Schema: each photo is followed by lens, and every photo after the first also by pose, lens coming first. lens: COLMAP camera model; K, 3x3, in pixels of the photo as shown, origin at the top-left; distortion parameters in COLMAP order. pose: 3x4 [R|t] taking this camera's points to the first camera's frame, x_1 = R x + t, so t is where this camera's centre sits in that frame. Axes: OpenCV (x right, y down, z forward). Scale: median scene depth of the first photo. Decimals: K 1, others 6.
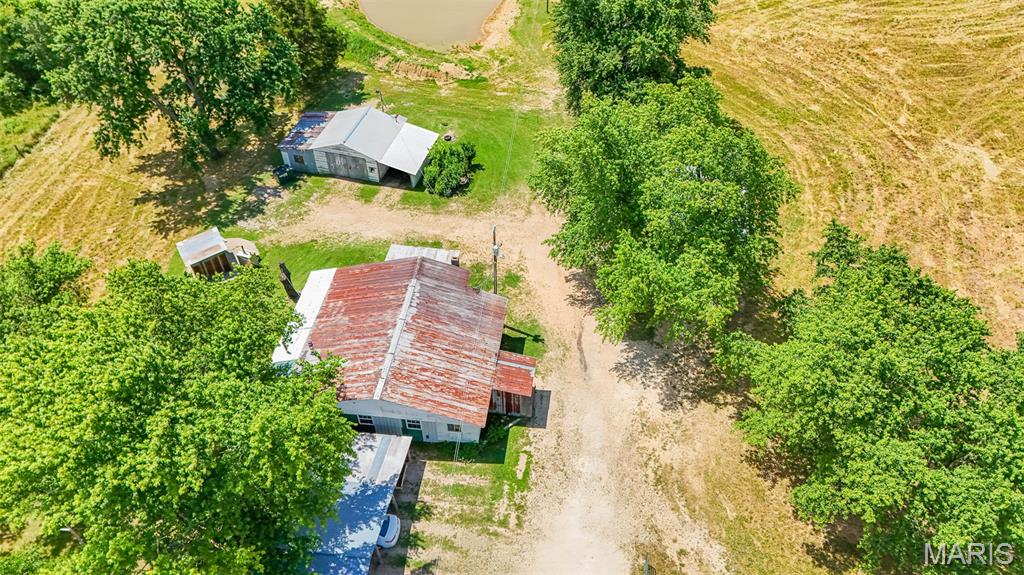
lens RADIAL K [[751.6, 0, 510.5], [0, 751.6, 289.6], [0, 0, 1]] dist [0.077944, -0.077620]
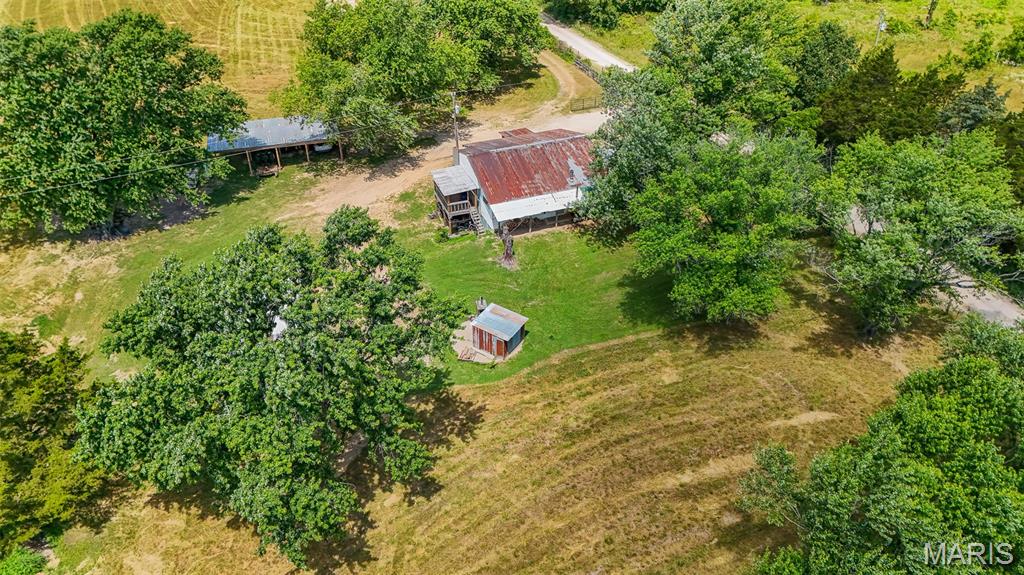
lens RADIAL K [[751.6, 0, 520.4], [0, 751.6, 282.9], [0, 0, 1]] dist [0.077944, -0.077620]
pose [[-0.482377, -0.487176, 0.727992, -0.928516], [0.632933, 0.380686, 0.674147, -0.592866], [-0.605565, 0.785963, 0.124716, 0.726146]]
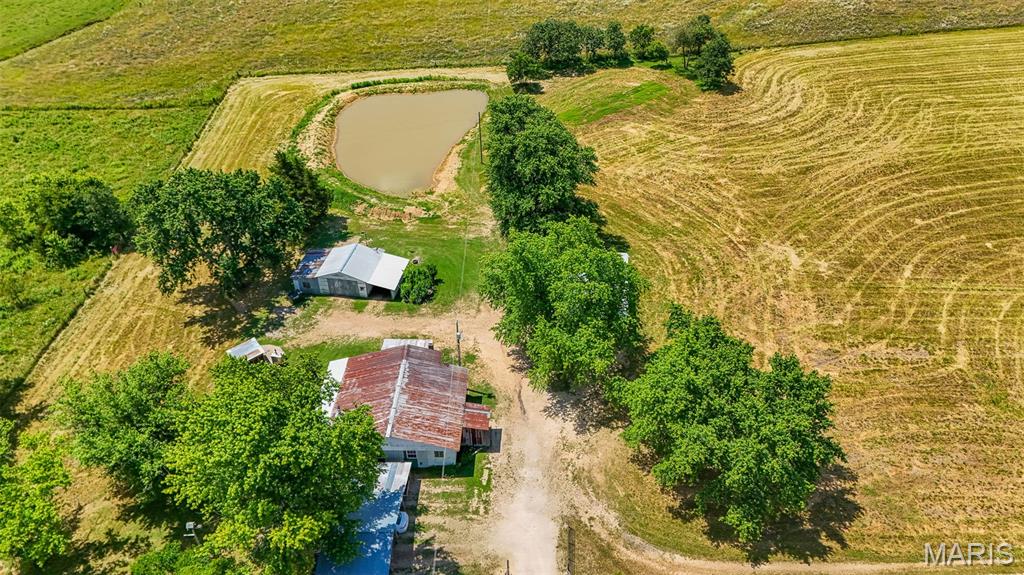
lens RADIAL K [[751.6, 0, 512.2], [0, 751.6, 284.4], [0, 0, 1]] dist [0.077944, -0.077620]
pose [[0.995283, -0.065524, 0.071543, -0.009674], [0.075327, 0.986668, -0.144265, 0.051274], [-0.061137, 0.148974, 0.986949, -0.367209]]
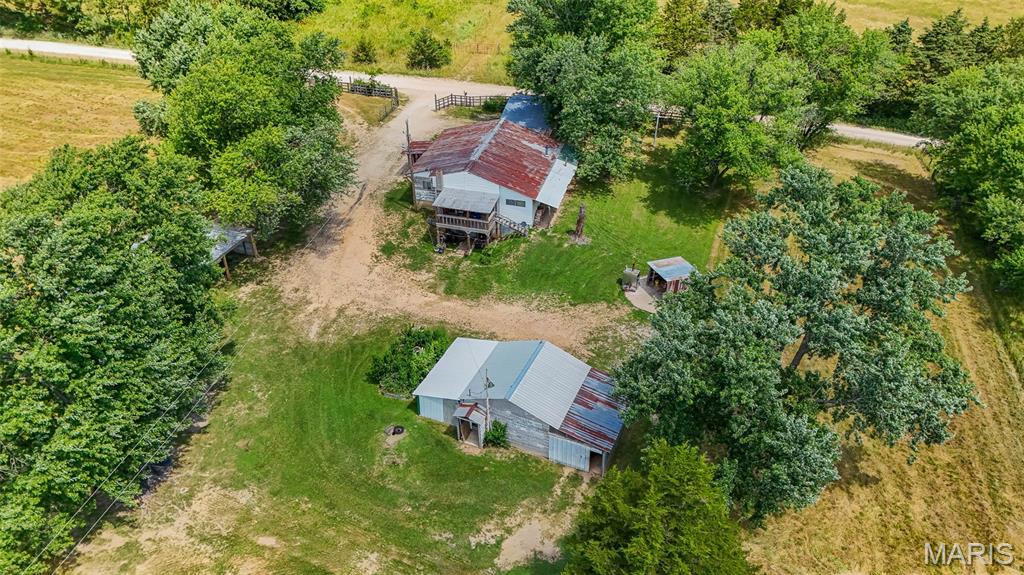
lens RADIAL K [[751.6, 0, 512.4], [0, 751.6, 288.6], [0, 0, 1]] dist [0.077944, -0.077620]
pose [[-0.990515, -0.066366, 0.120318, -0.275560], [0.108056, 0.164690, 0.980409, -0.932093], [-0.084881, 0.984110, -0.155957, 1.049497]]
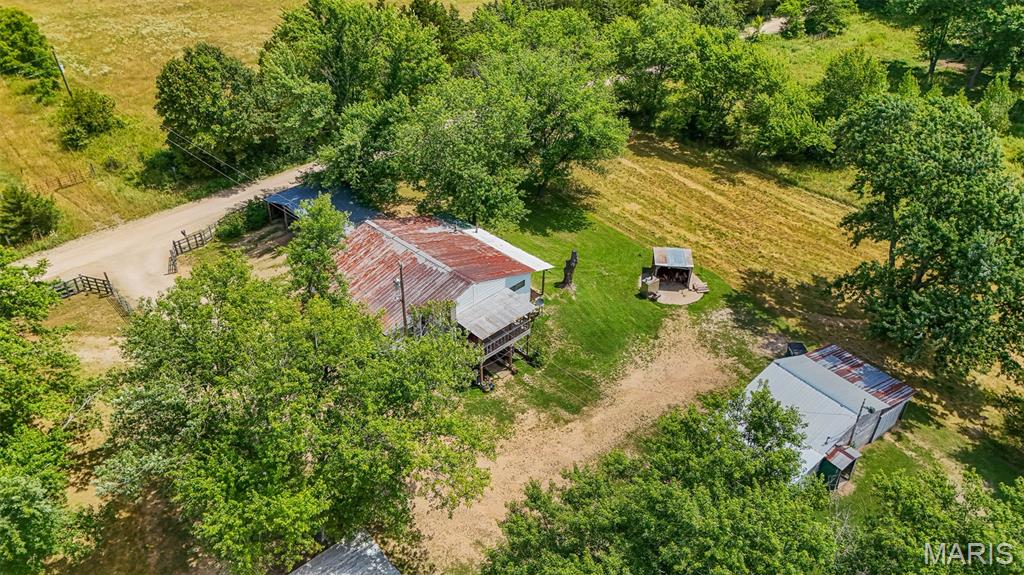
lens RADIAL K [[751.6, 0, 521.8], [0, 751.6, 290.7], [0, 0, 1]] dist [0.077944, -0.077620]
pose [[-0.604618, 0.456383, -0.652802, 0.363896], [-0.568790, 0.326353, 0.754965, -0.615209], [0.557597, 0.827773, 0.062267, 0.749223]]
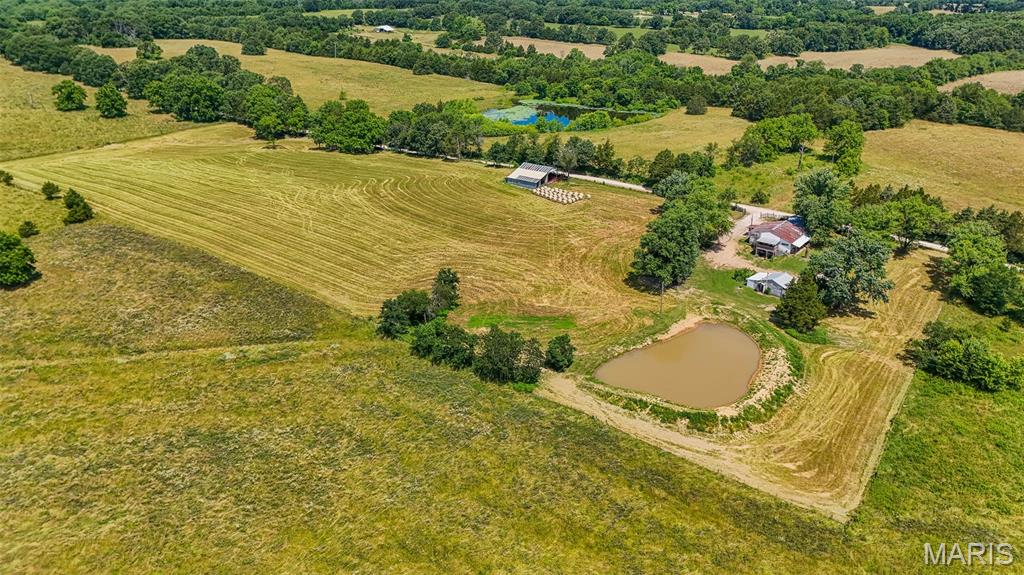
lens RADIAL K [[751.6, 0, 515.2], [0, 751.6, 285.0], [0, 0, 1]] dist [0.077944, -0.077620]
pose [[-0.856693, -0.194201, 0.477873, -0.695462], [0.378134, 0.393676, 0.837874, -2.808513], [-0.350843, 0.898502, -0.263826, 2.075468]]
